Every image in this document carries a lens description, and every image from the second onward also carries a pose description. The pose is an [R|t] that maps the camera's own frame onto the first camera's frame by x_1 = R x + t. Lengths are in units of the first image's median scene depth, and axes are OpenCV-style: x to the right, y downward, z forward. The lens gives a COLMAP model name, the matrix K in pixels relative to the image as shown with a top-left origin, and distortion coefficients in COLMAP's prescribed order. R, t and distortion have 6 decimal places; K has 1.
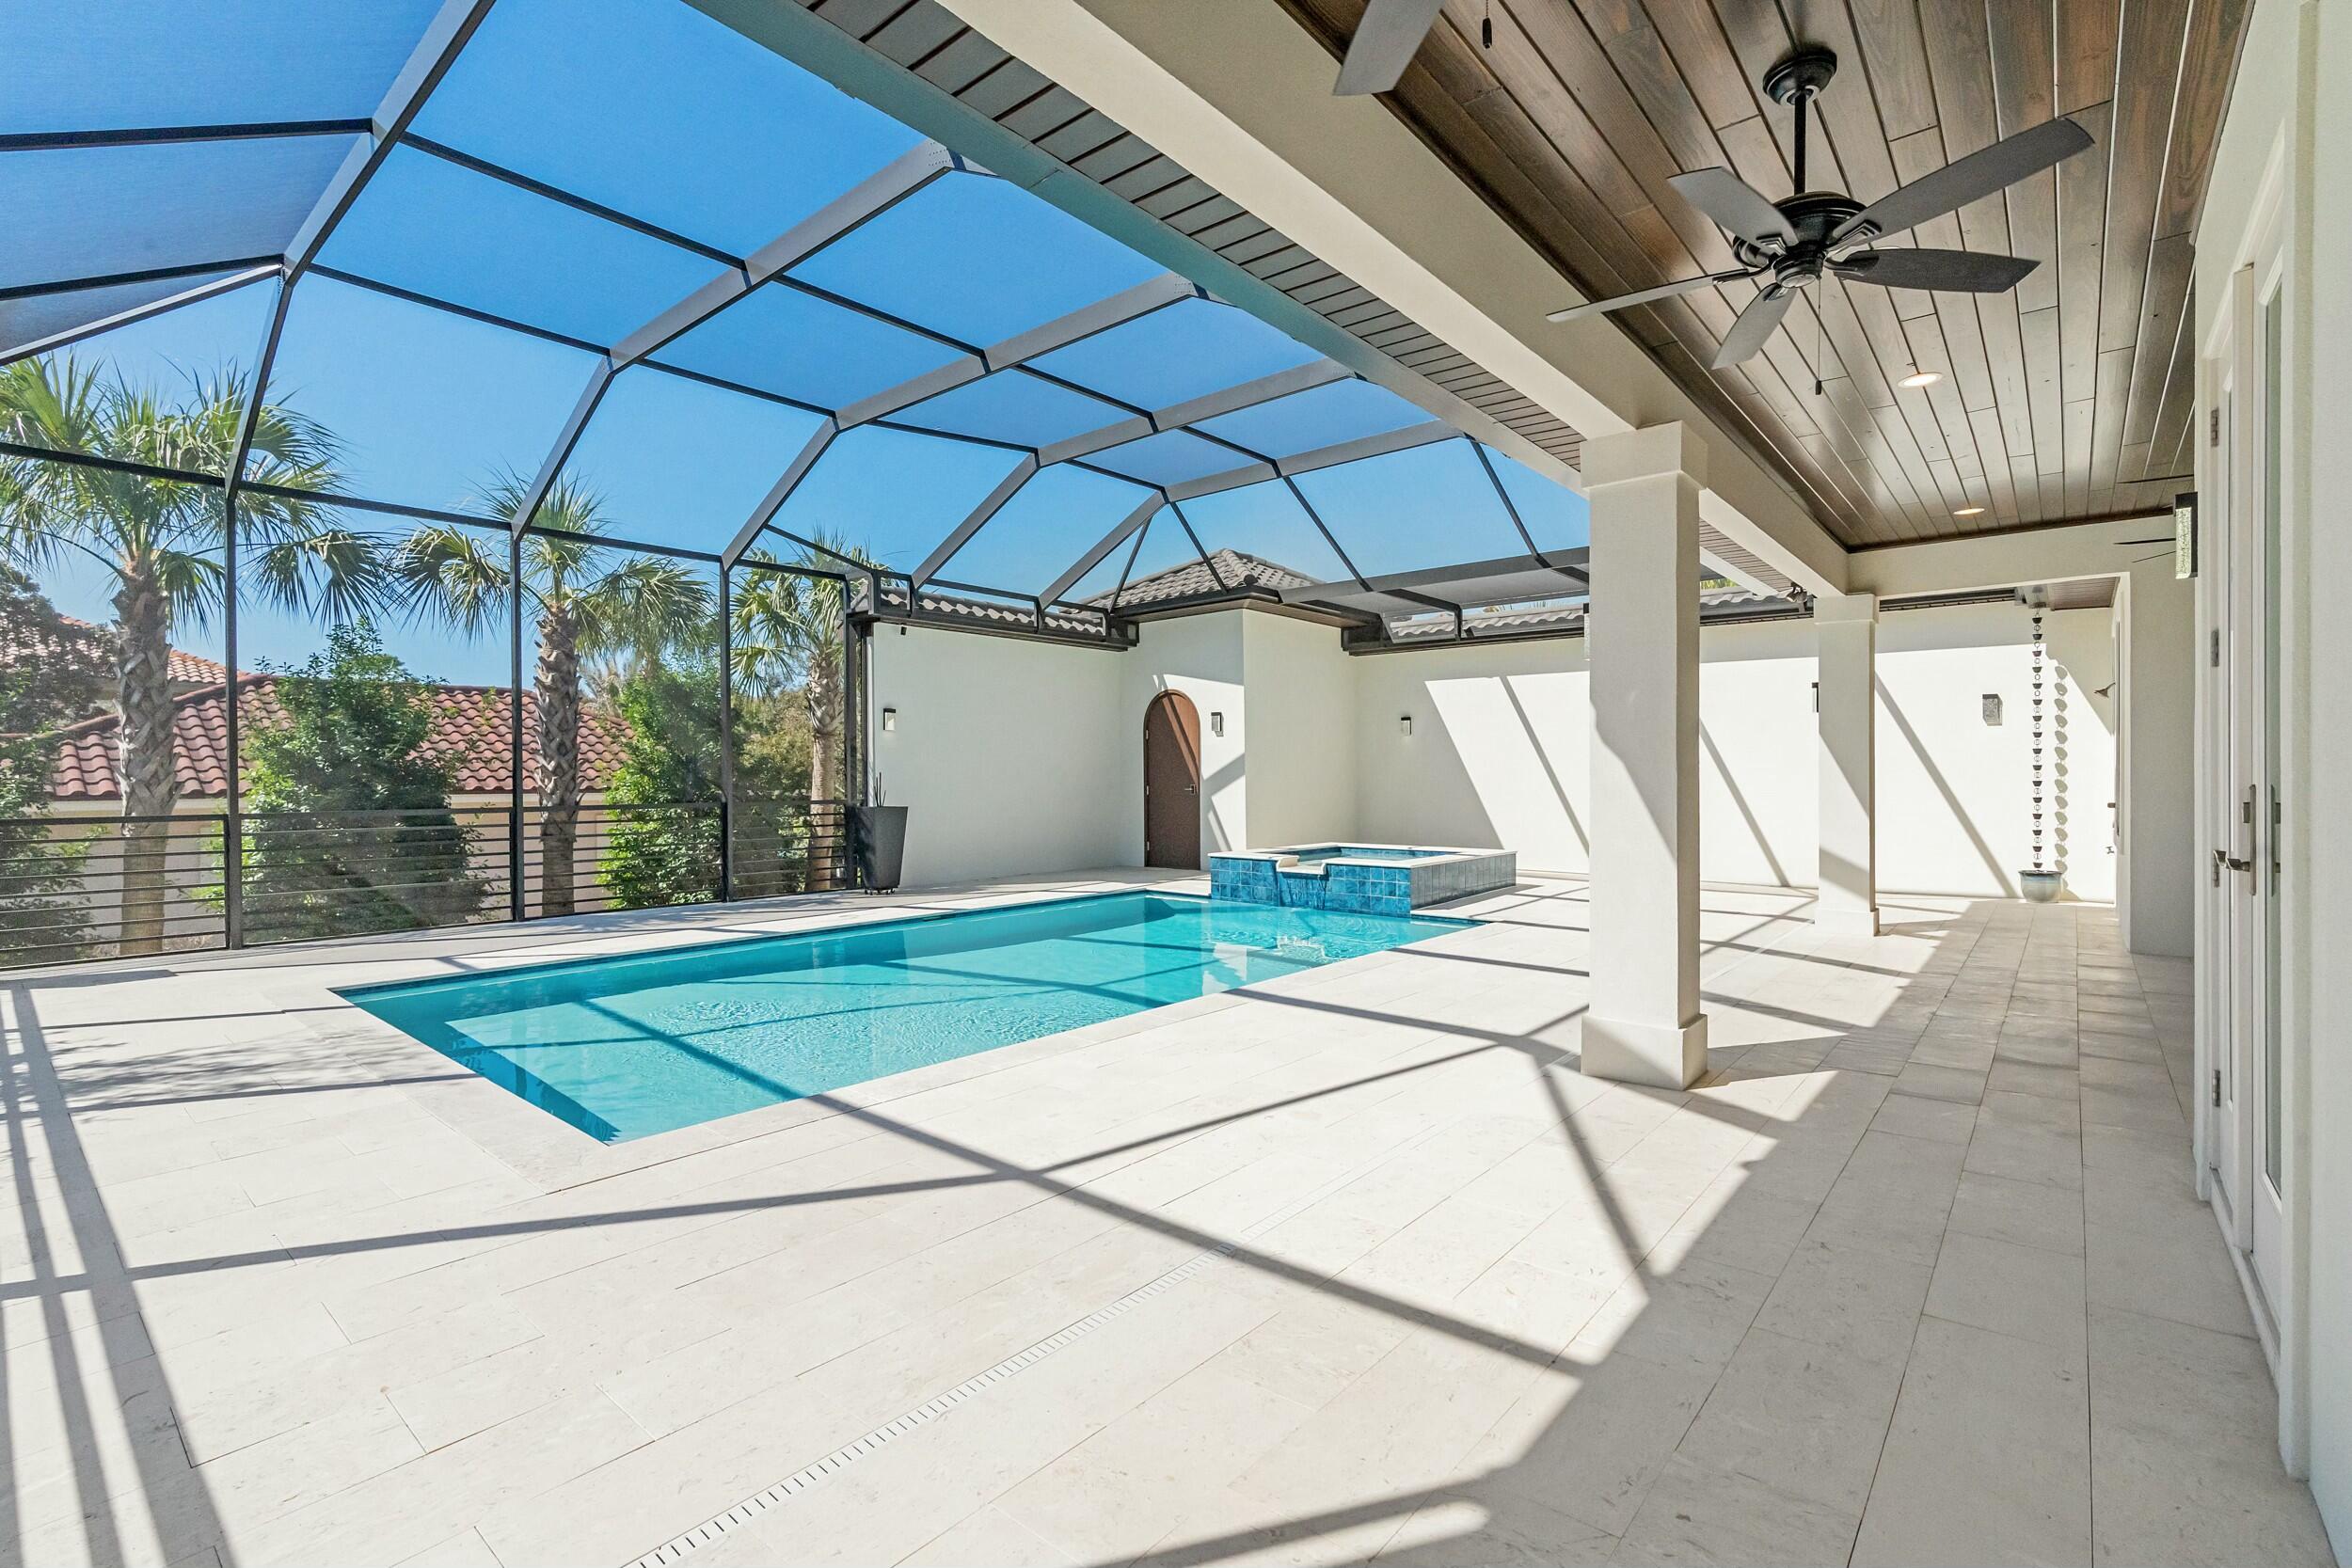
lens RADIAL K [[1057.0, 0, 1181.0], [0, 1057.0, 782.1], [0, 0, 1]] dist [-0.008979, 0.004423]
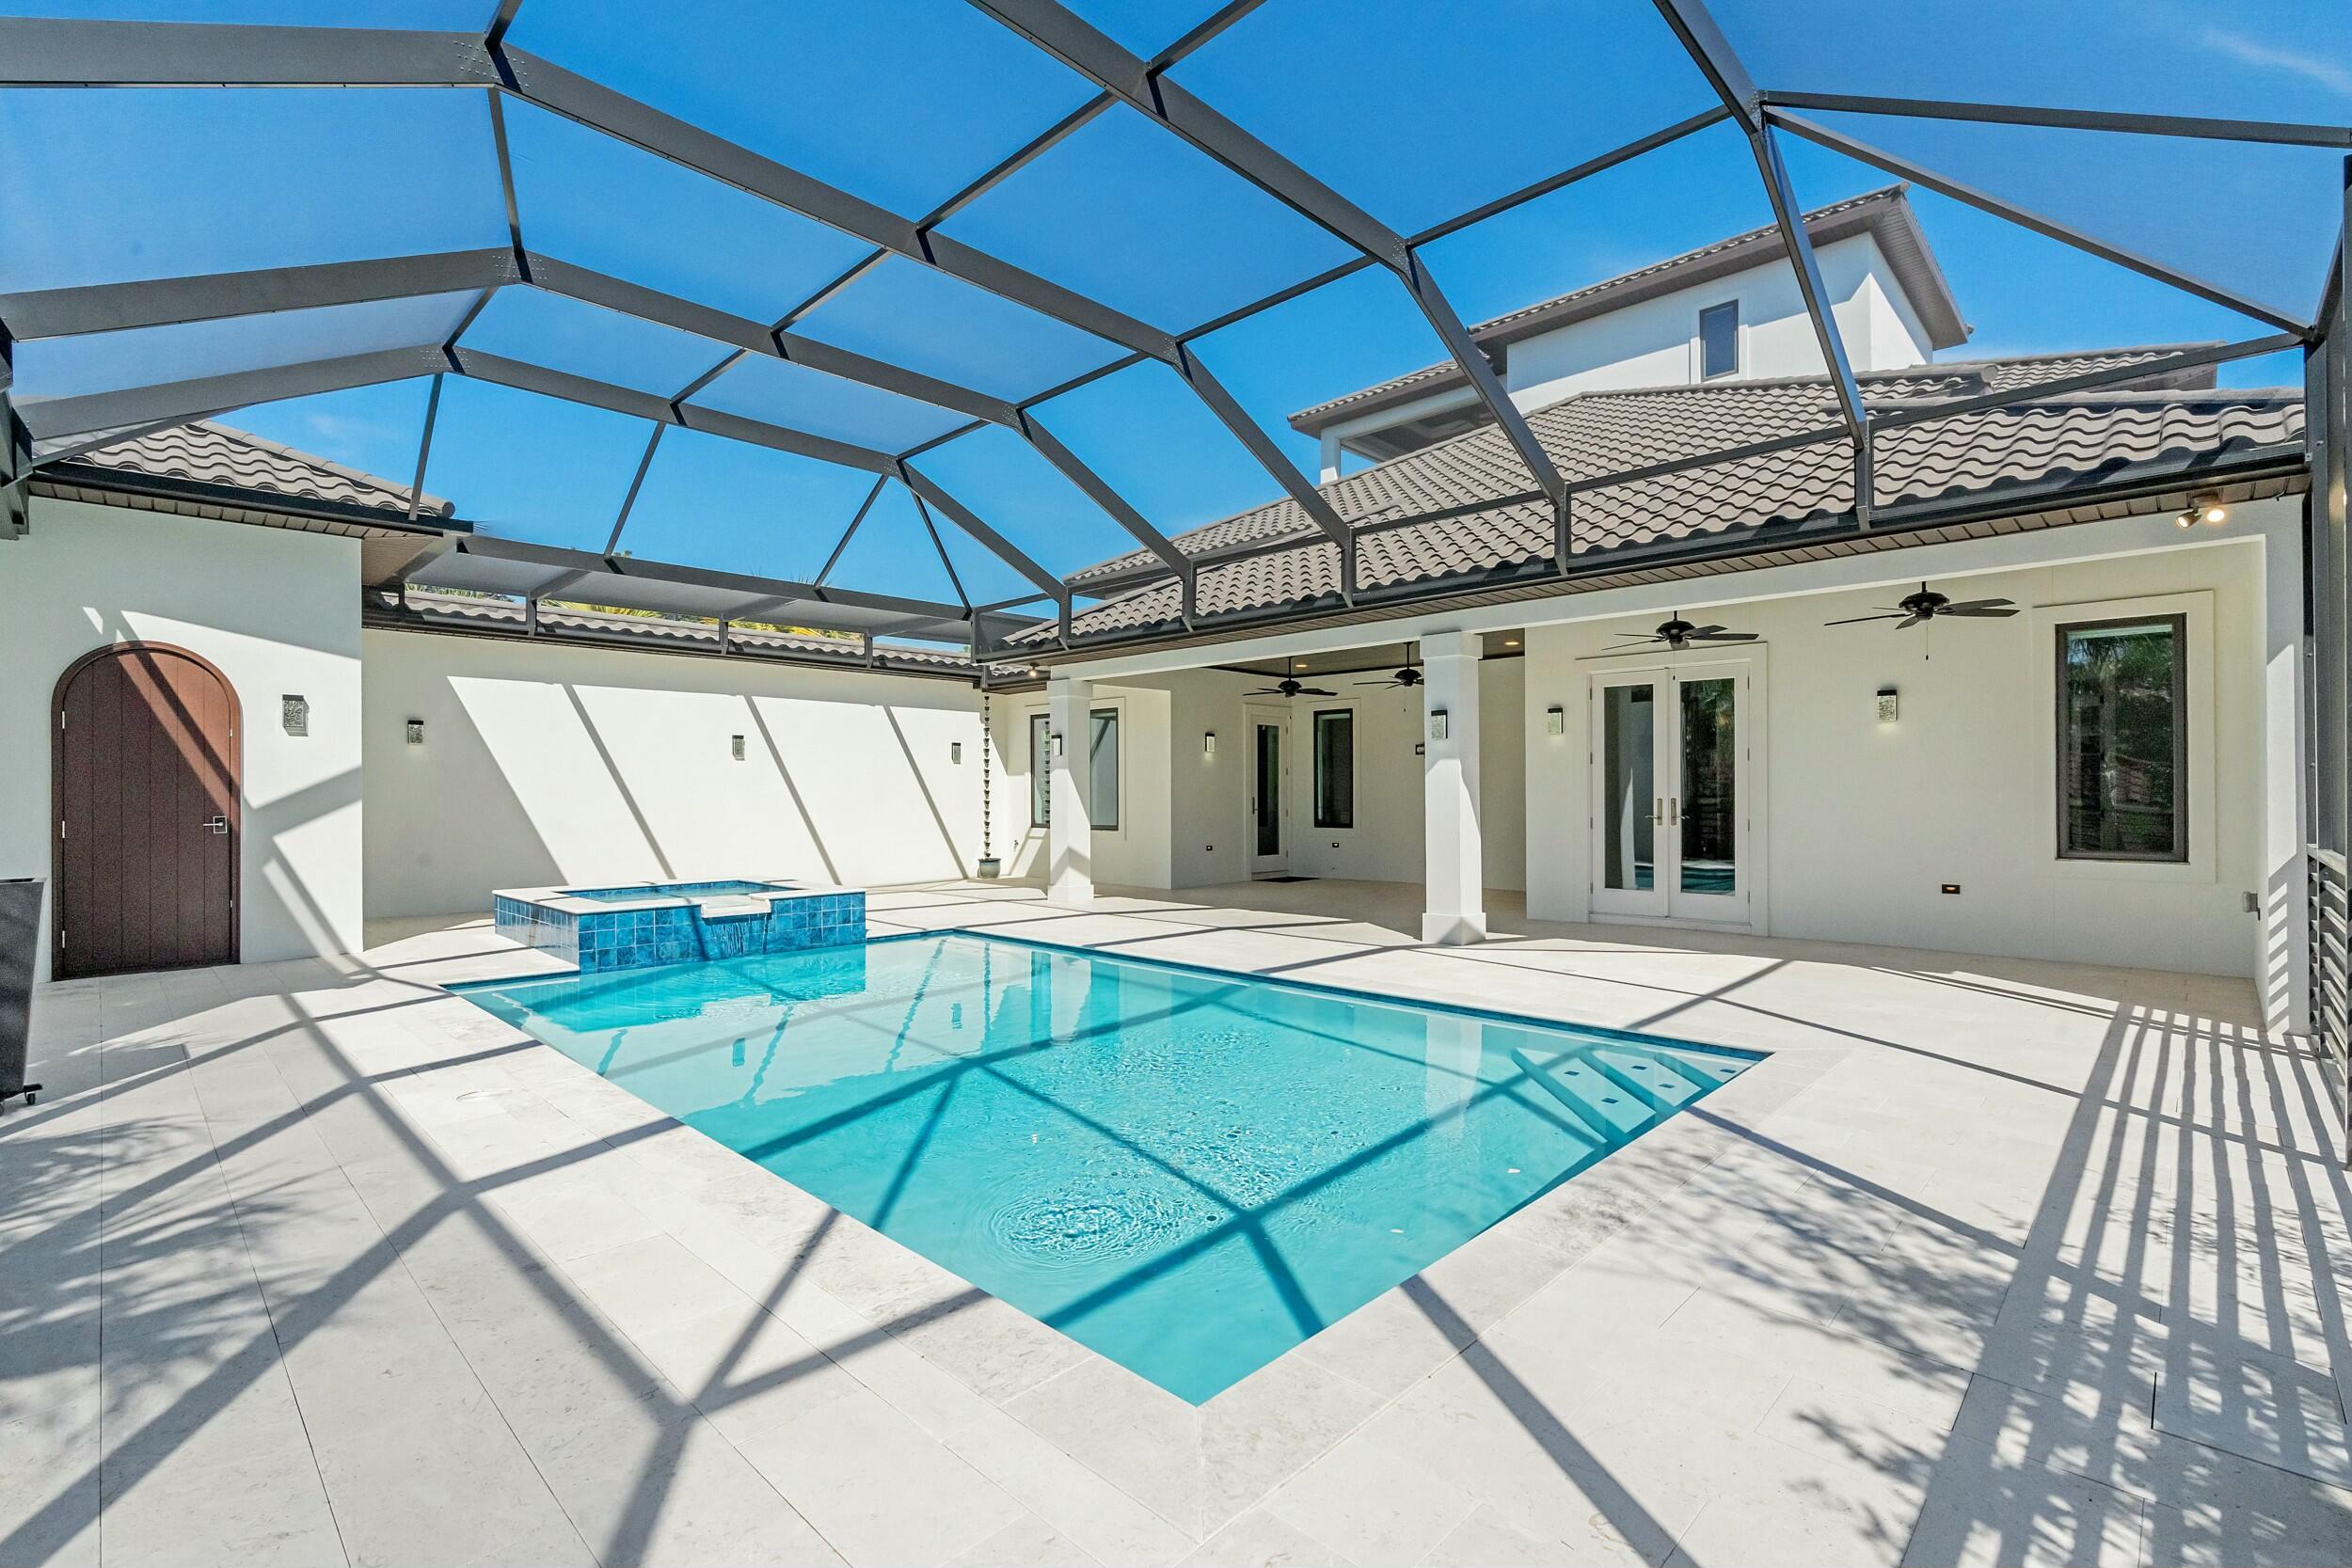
lens RADIAL K [[1057.0, 0, 1184.0], [0, 1057.0, 803.6], [0, 0, 1]] dist [-0.008979, 0.004423]
pose [[0.061132, -0.004097, 0.998121, -0.659650], [0.005788, 0.999976, 0.003750, -0.004127], [-0.998113, 0.005547, 0.061155, 0.556578]]
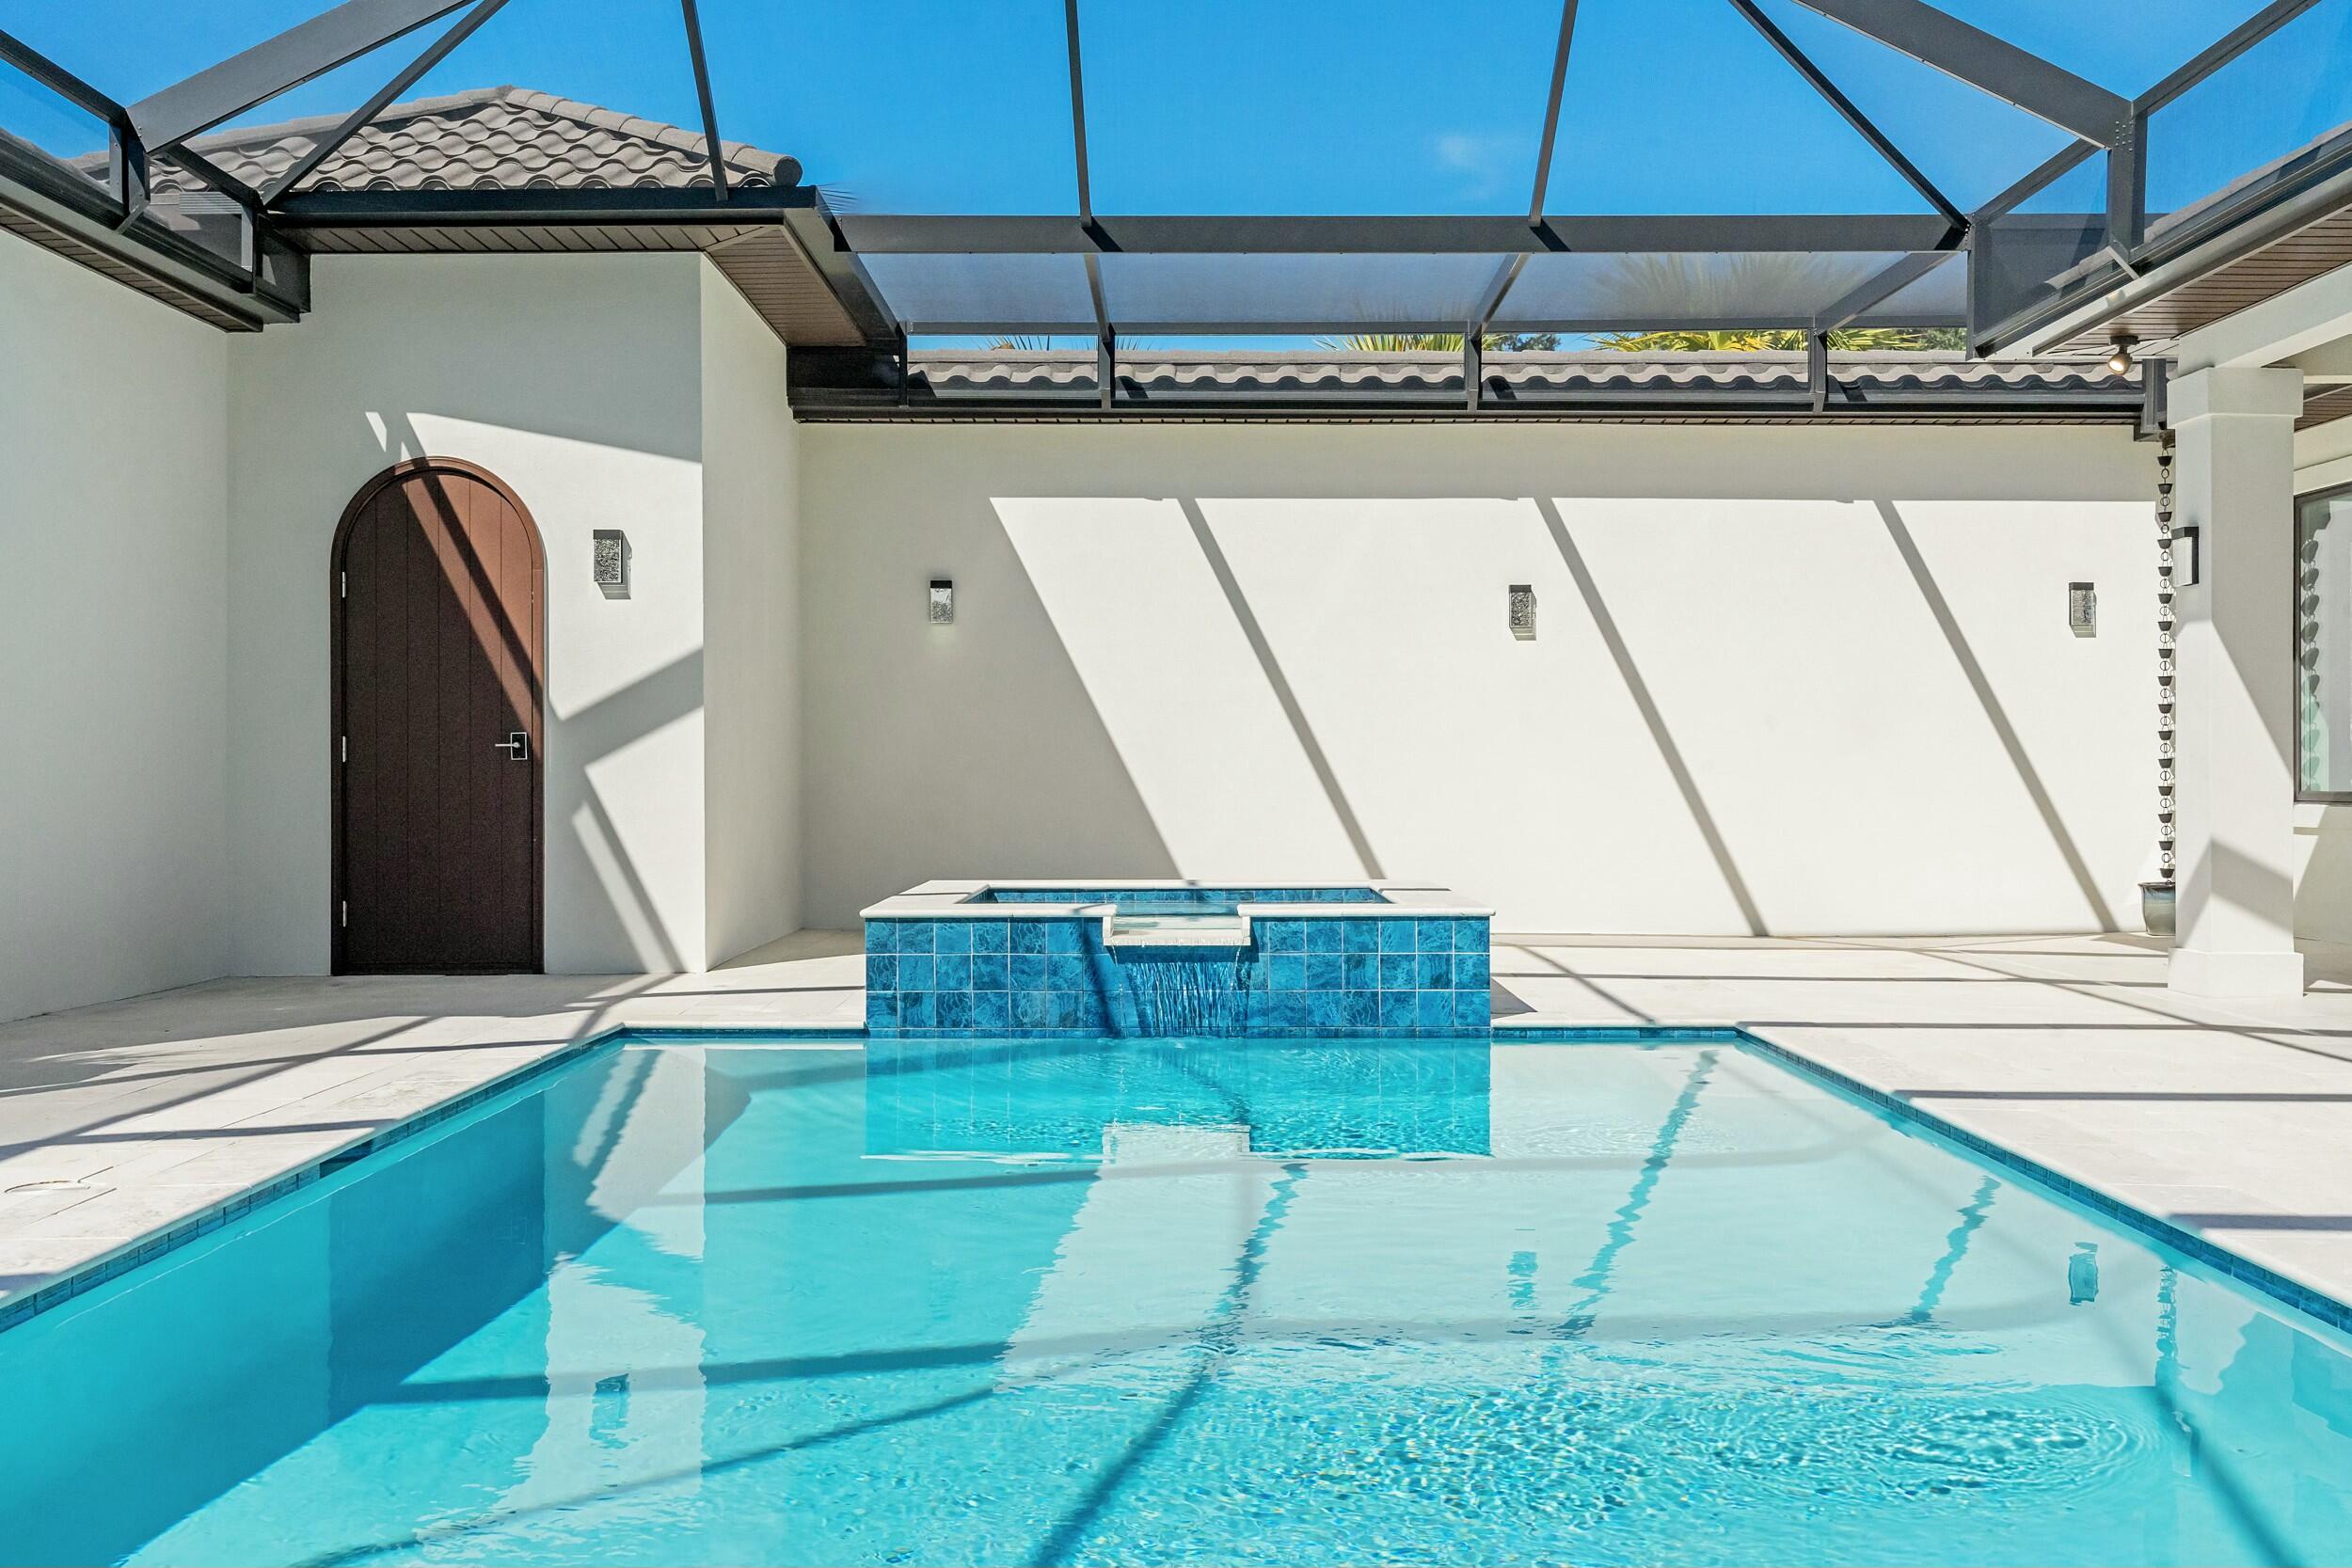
lens RADIAL K [[2385.0, 0, 1188.3], [0, 2385.0, 783.5], [0, 0, 1]] dist [0.058529, 0.000000]
pose [[0.743921, 0.000968, 0.668267, -0.449324], [-0.003007, 0.999994, 0.001898, 0.021804], [-0.668261, -0.003421, 0.743919, 0.317836]]
